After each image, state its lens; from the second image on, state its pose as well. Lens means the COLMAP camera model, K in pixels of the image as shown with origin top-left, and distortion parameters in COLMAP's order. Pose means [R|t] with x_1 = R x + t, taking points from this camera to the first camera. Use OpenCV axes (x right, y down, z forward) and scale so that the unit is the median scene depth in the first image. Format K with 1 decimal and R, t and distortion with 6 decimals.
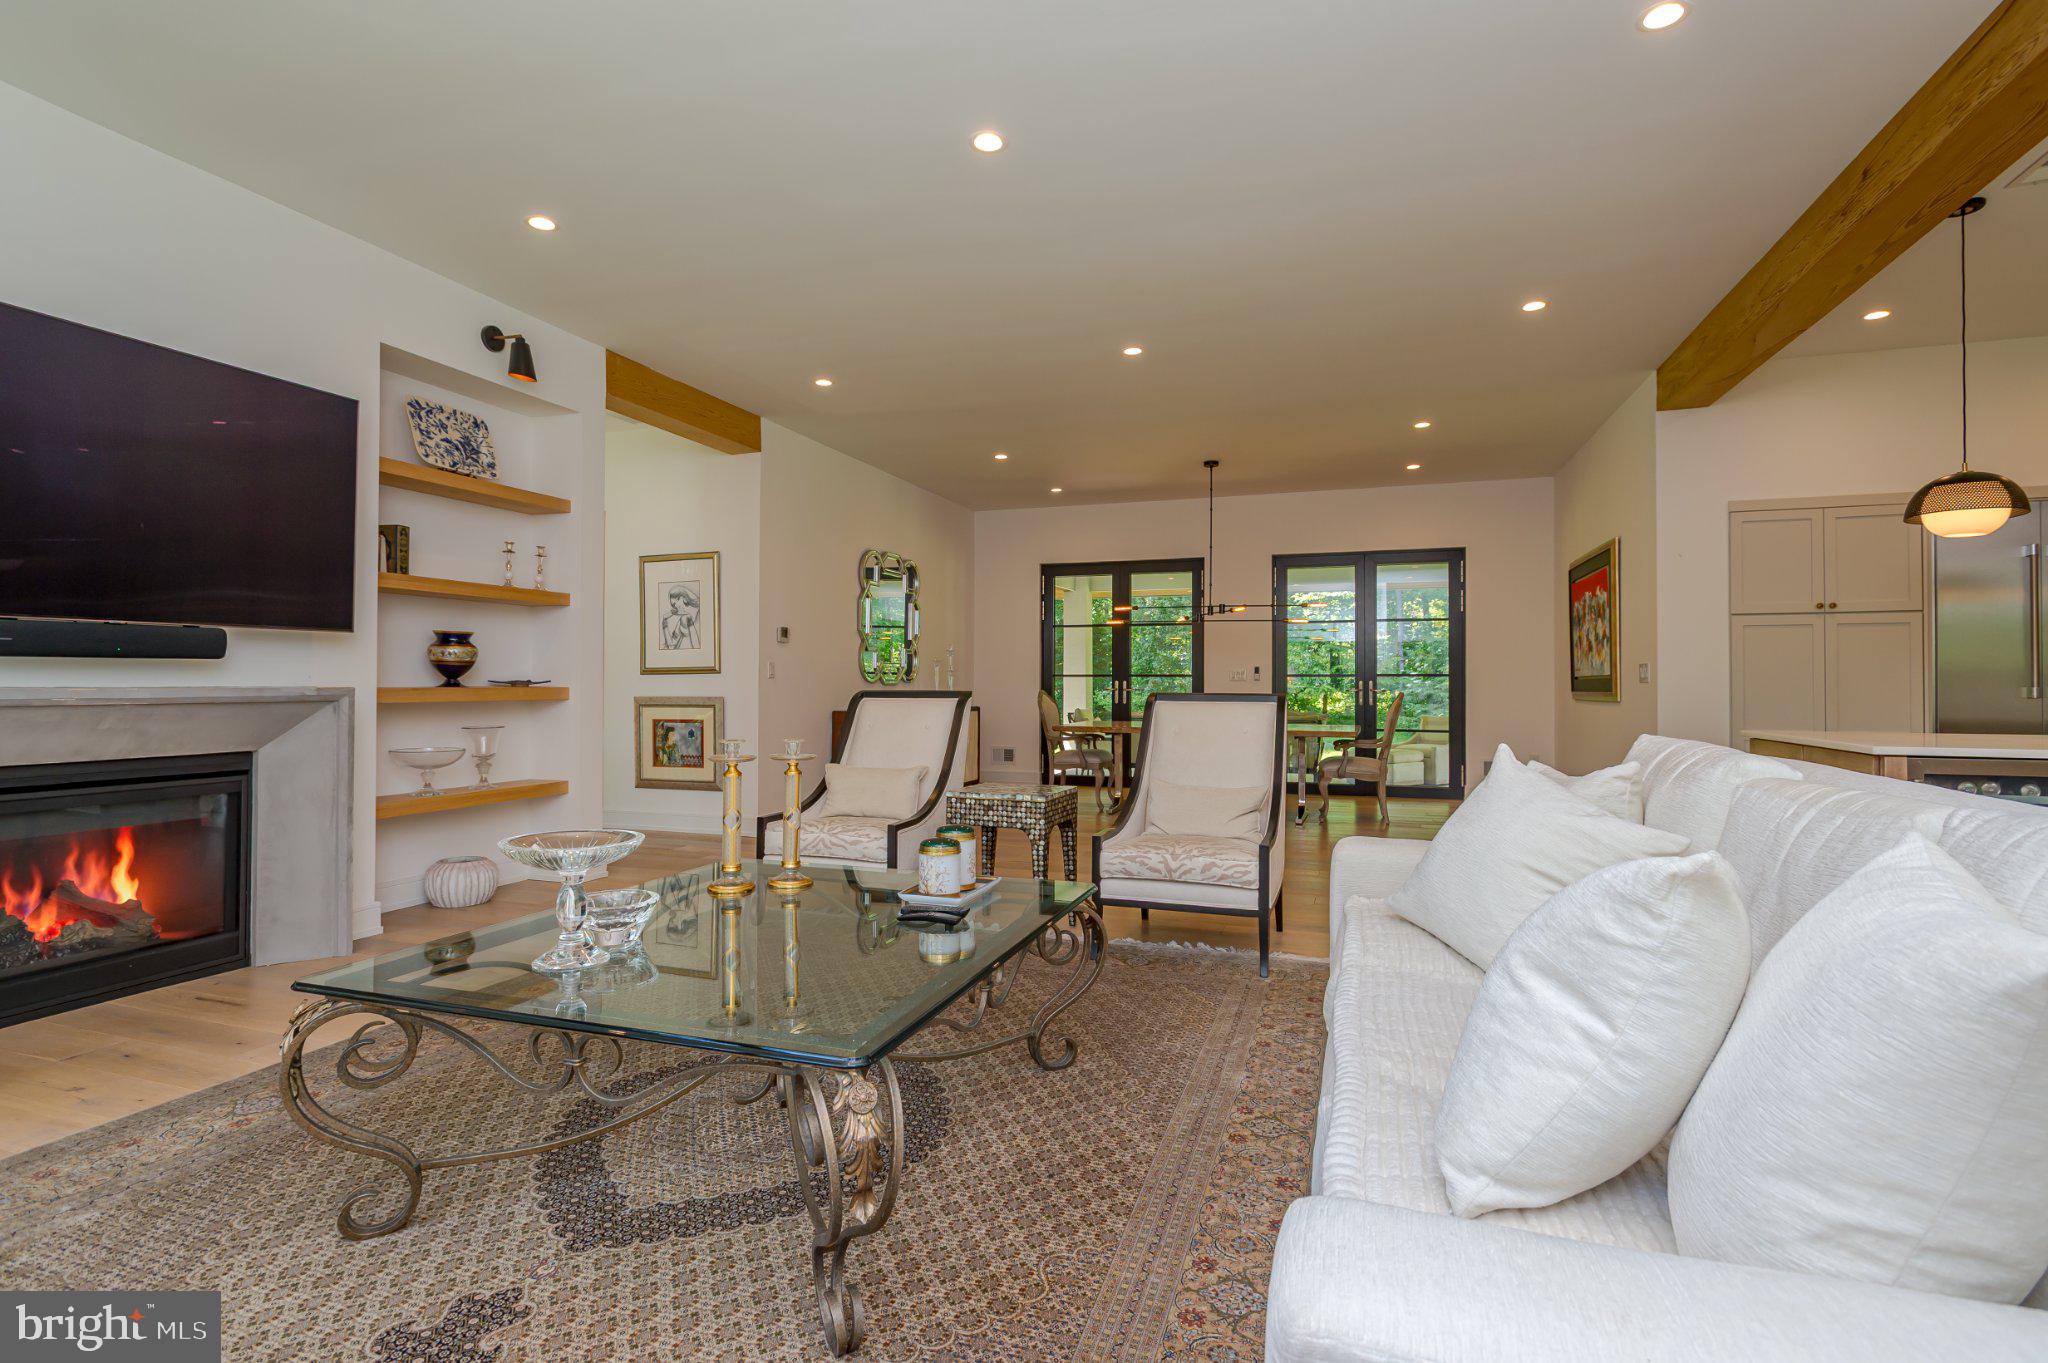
lens RADIAL K [[991.8, 0, 1024.0], [0, 991.8, 681.5], [0, 0, 1]] dist [0.000111, -0.000635]
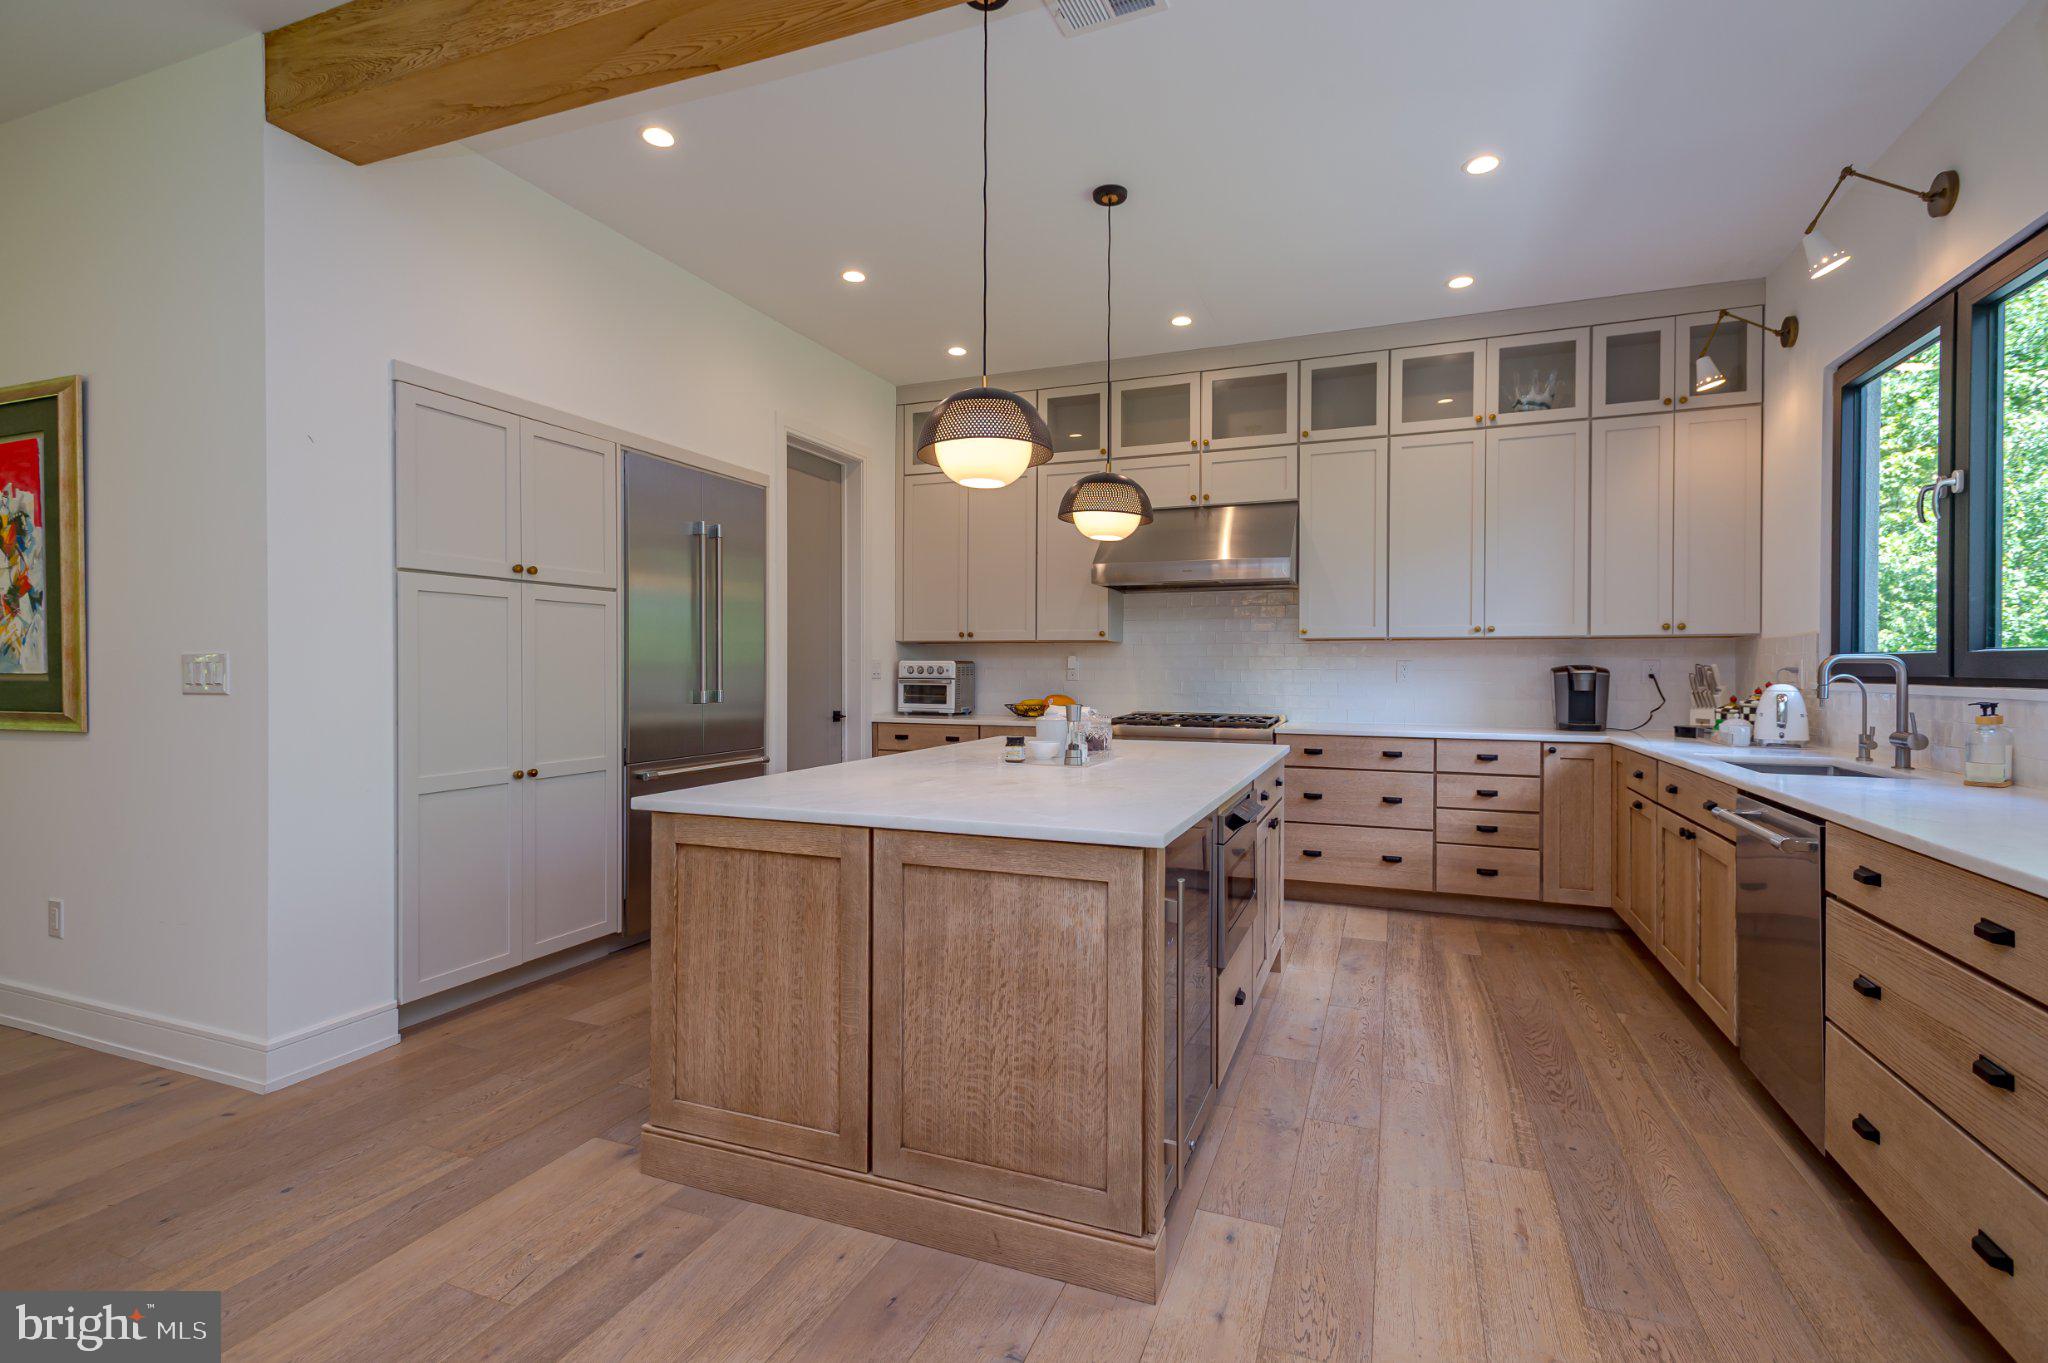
lens RADIAL K [[948.0, 0, 1021.4], [0, 948.0, 674.2], [0, 0, 1]] dist [0.017640, -0.006325]
pose [[0.044714, -0.008331, 0.998965, 0.123526], [-0.005735, 0.999947, 0.008596, -0.009490], [-0.998983, -0.006114, 0.044664, 0.391023]]
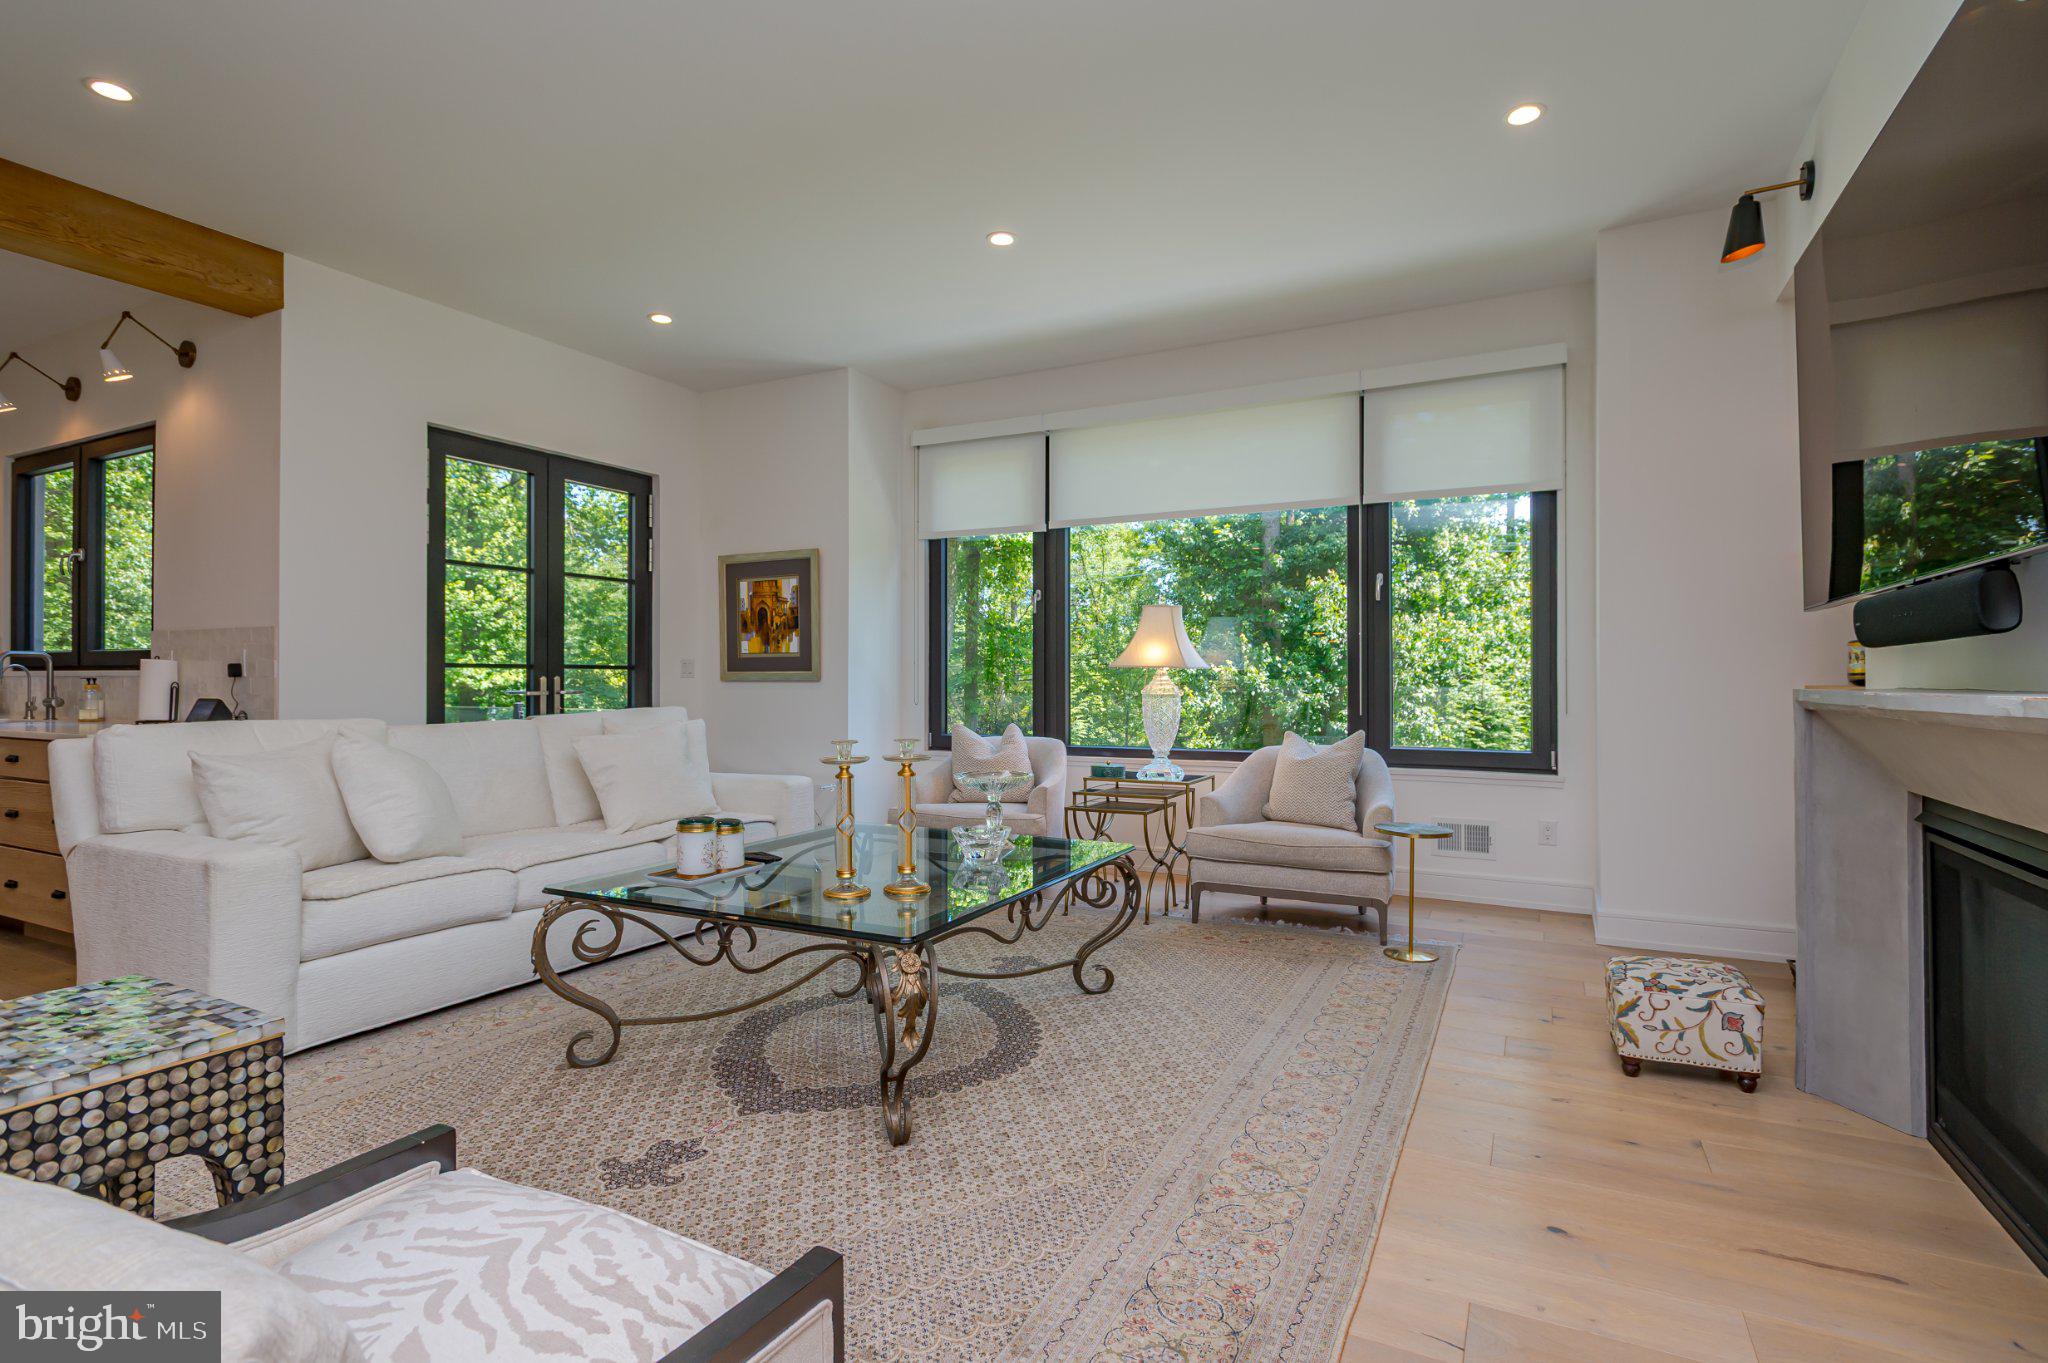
lens RADIAL K [[999.3, 0, 1019.0], [0, 999.3, 675.5], [0, 0, 1]] dist [0.002096, -0.001832]
pose [[-0.989311, -0.001423, 0.145812, -0.166589], [-0.002594, 0.999966, -0.007840, 0.001076], [-0.145796, -0.008135, -0.989281, 0.589710]]
